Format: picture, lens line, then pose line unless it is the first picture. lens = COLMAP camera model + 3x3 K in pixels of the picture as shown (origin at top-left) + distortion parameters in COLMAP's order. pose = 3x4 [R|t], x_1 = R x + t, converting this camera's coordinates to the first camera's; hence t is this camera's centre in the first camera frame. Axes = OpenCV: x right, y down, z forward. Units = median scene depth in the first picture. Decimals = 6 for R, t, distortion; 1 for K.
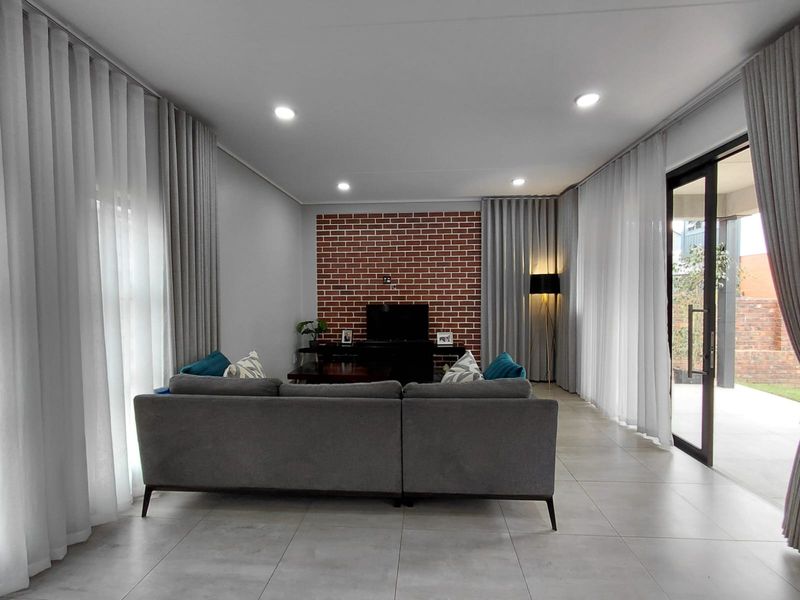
lens RADIAL K [[369.8, 0, 399.0], [0, 369.8, 299.9], [0, 0, 1]] dist [-0.003834, 0.002357]
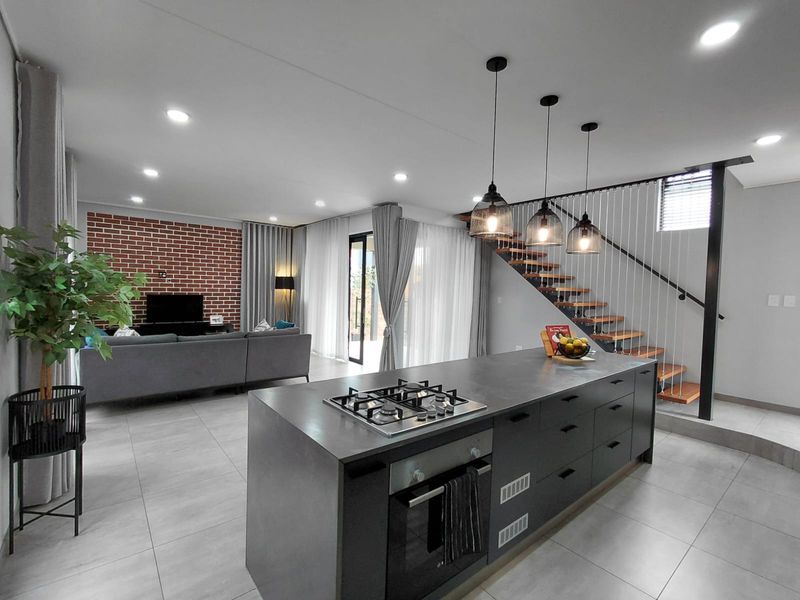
lens RADIAL K [[369.8, 0, 399.5], [0, 369.8, 298.5], [0, 0, 1]] dist [-0.003834, 0.002357]
pose [[0.724205, 0.005973, 0.689558, -0.327388], [-0.018699, 0.999765, 0.010979, -0.003543], [-0.689331, -0.020845, 0.724147, -0.462584]]
